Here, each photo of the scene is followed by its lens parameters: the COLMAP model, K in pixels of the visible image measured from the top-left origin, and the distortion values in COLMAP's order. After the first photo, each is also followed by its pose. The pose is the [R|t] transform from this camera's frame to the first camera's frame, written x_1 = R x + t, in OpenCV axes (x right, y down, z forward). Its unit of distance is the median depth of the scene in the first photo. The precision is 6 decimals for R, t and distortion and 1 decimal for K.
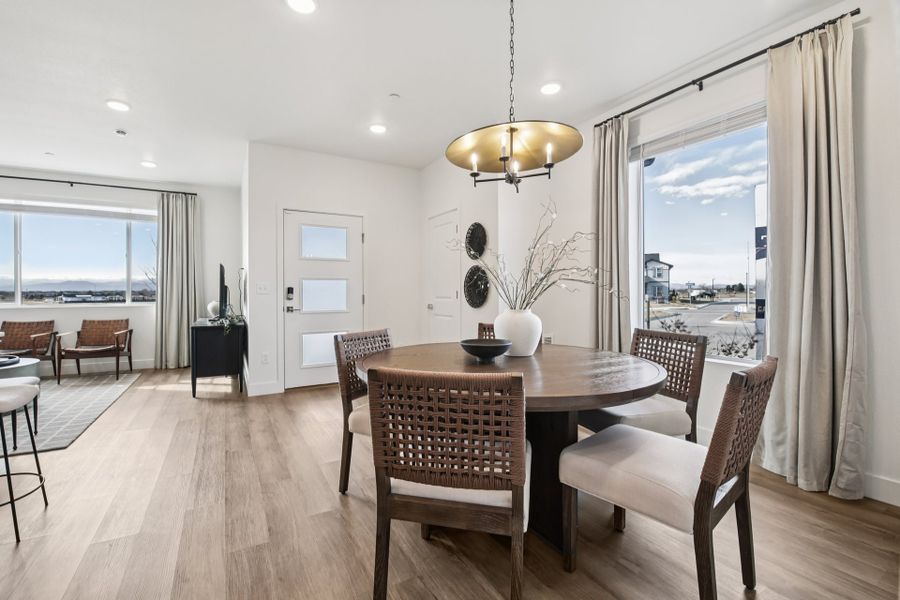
lens RADIAL K [[392.4, 0, 450.6], [0, 392.4, 294.5], [0, 0, 1]] dist [-0.015176, -0.004850]
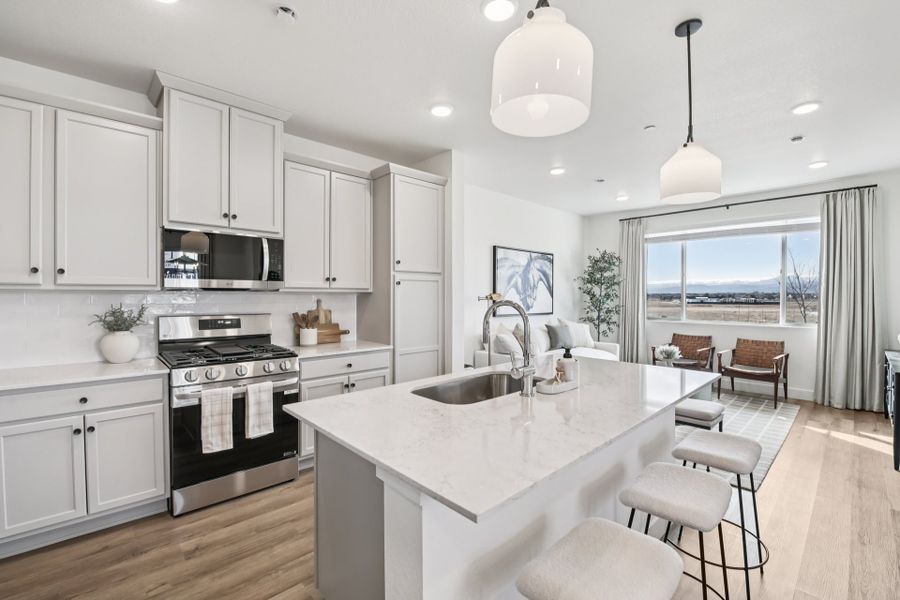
lens RADIAL K [[392.4, 0, 441.2], [0, 392.4, 300.1], [0, 0, 1]] dist [-0.015176, -0.004850]
pose [[0.219723, 0.015408, -0.975441, -0.124574], [-0.006640, 0.999876, 0.014298, -0.042878], [0.975540, 0.003335, 0.219798, 0.011386]]
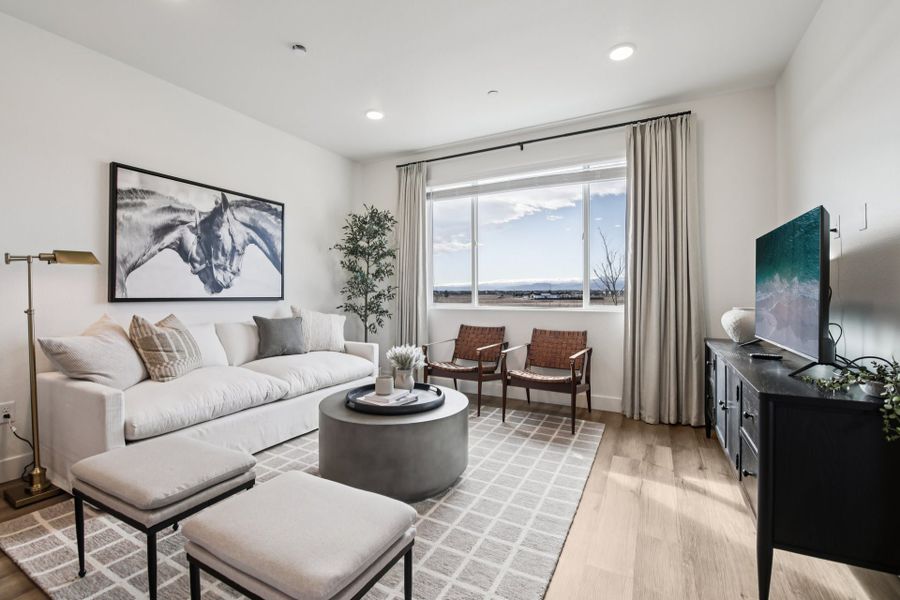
lens RADIAL K [[392.4, 0, 447.4], [0, 392.4, 296.9], [0, 0, 1]] dist [-0.015176, -0.004850]
pose [[0.534264, 0.009724, -0.845262, -0.406347], [-0.002952, 0.999949, 0.009638, -0.000495], [0.845313, -0.002654, 0.534265, 0.456331]]
